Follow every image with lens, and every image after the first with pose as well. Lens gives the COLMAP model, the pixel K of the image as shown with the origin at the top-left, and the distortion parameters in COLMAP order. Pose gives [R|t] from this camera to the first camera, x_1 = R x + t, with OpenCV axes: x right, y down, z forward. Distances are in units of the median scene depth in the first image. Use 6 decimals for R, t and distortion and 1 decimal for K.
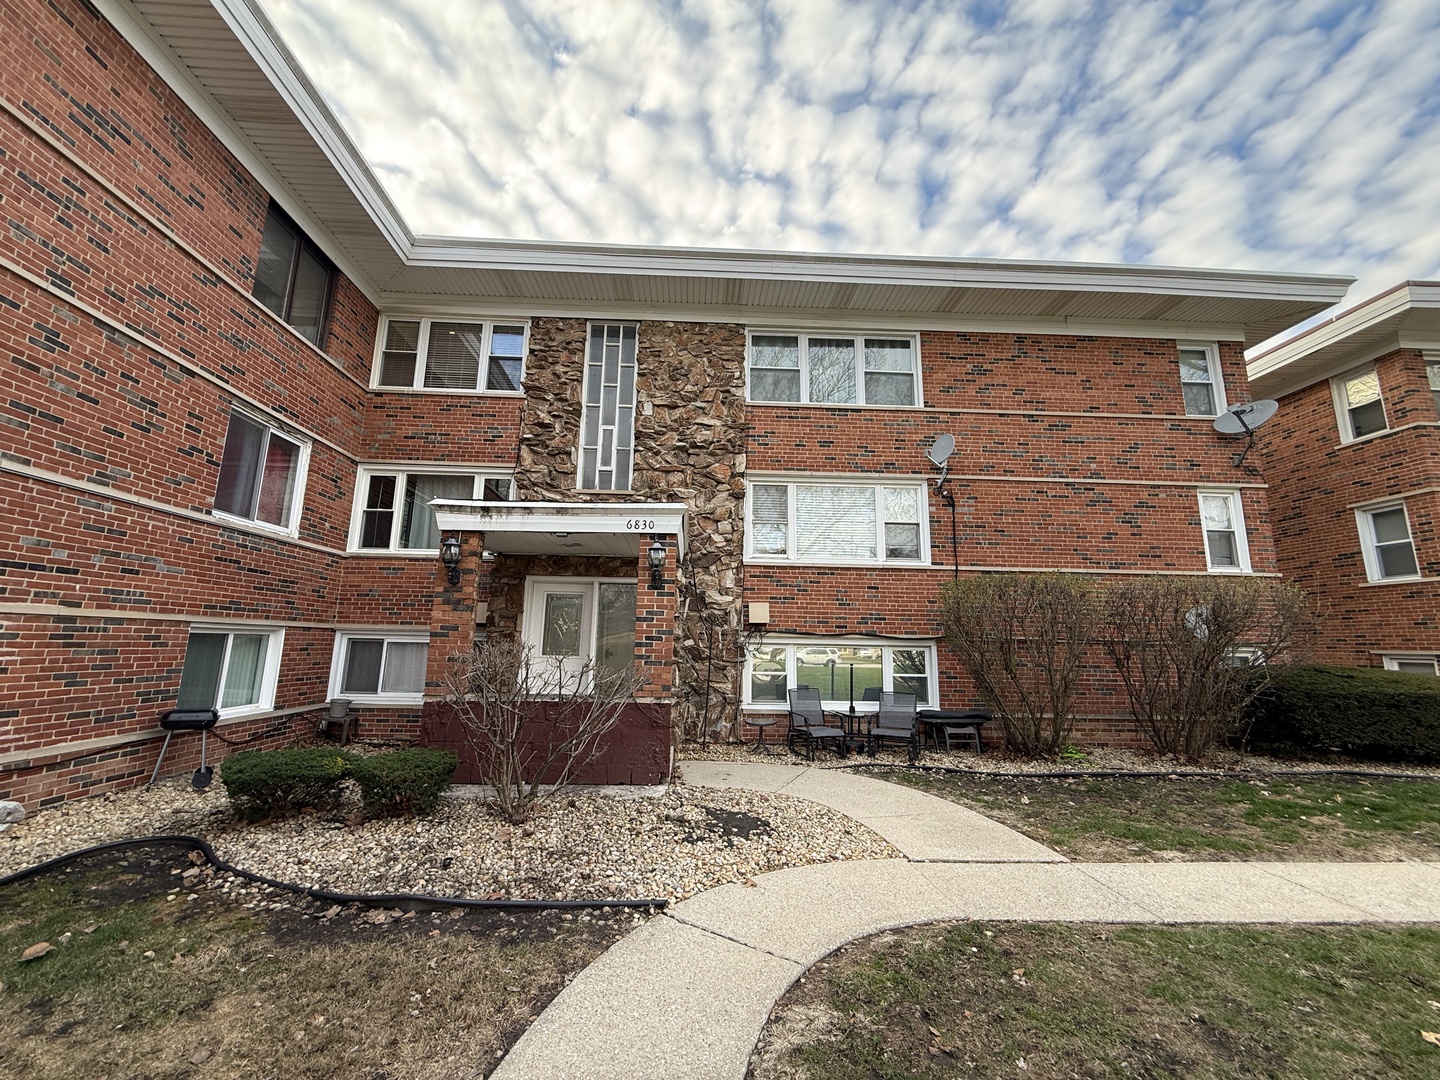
lens RADIAL K [[573.4, 0, 708.4], [0, 573.4, 536.6], [0, 0, 1]] dist [-0.001937, 0.000240]
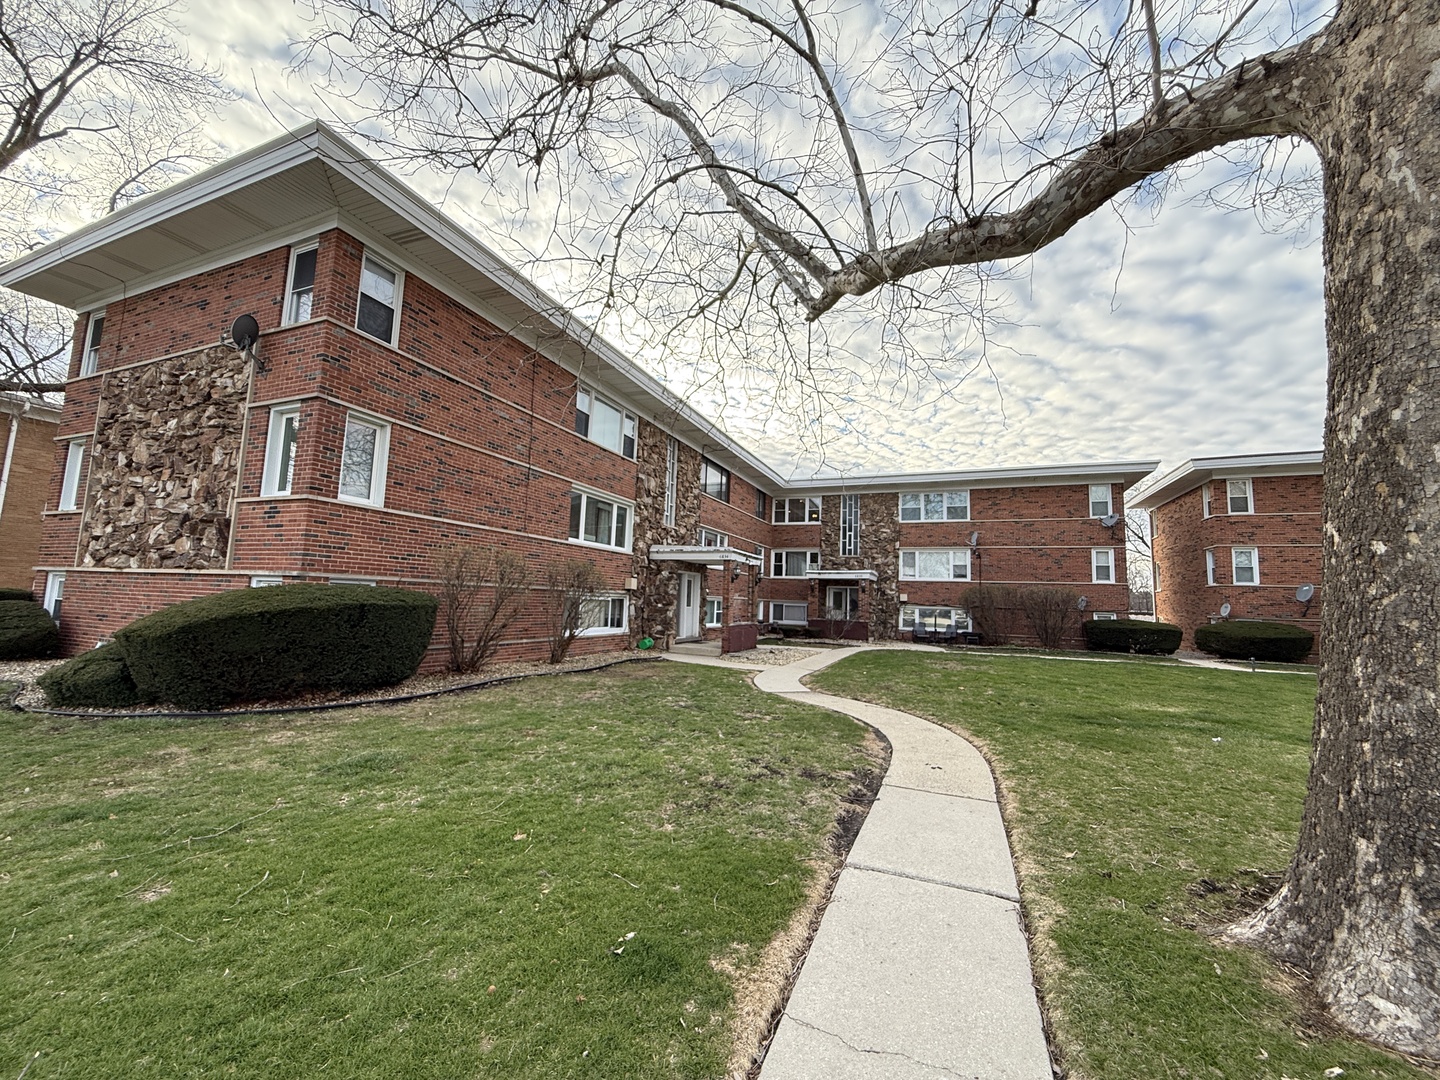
lens RADIAL K [[573.4, 0, 711.1], [0, 573.4, 544.1], [0, 0, 1]] dist [-0.001937, 0.000240]
pose [[0.900912, -0.031422, -0.432864, 0.455585], [0.060461, 0.996737, 0.053481, -0.341306], [0.429771, -0.074353, 0.899871, -1.961005]]
